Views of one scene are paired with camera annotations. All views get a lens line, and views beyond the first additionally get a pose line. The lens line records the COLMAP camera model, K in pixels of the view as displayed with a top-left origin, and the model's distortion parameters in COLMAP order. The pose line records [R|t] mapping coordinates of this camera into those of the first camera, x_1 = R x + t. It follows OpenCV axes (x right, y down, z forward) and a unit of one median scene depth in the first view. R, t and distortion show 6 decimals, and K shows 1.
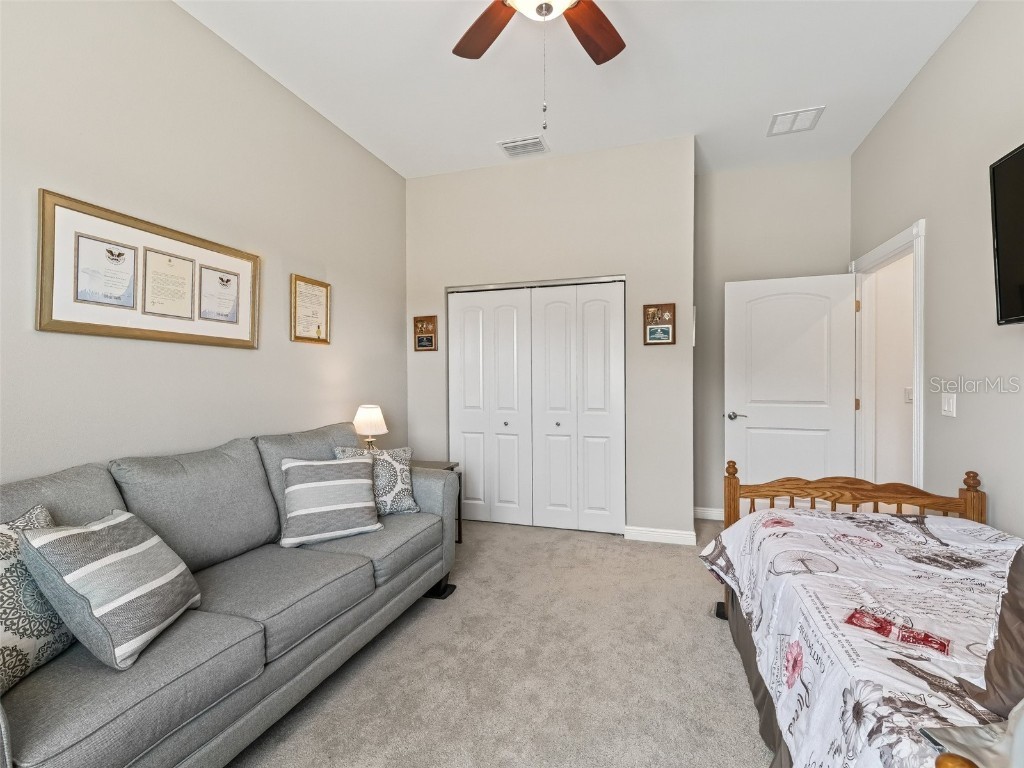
lens RADIAL K [[468.7, 0, 512.0], [0, 468.7, 384.0], [0, 0, 1]] dist [0.002447, 0.000306]
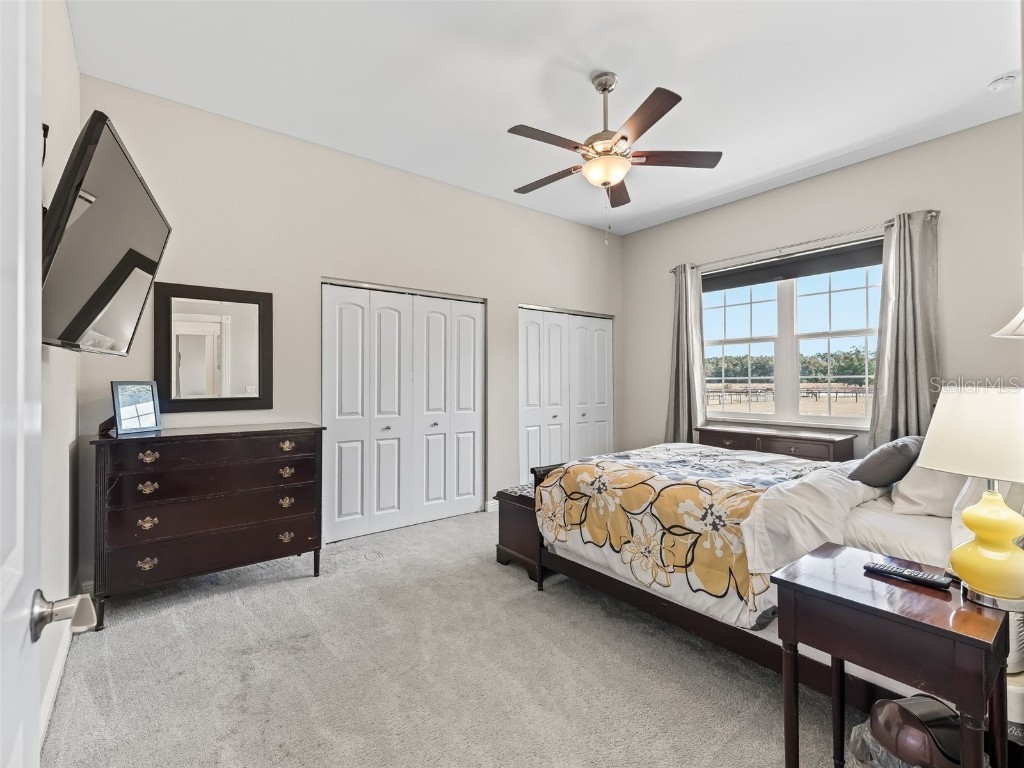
lens RADIAL K [[468.7, 0, 512.0], [0, 468.7, 384.0], [0, 0, 1]] dist [0.002447, 0.000306]
pose [[0.545623, 0.004130, 0.838020, -0.710066], [0.007043, 0.999930, -0.009513, 0.003493], [-0.838001, 0.011093, 0.545556, 0.247731]]
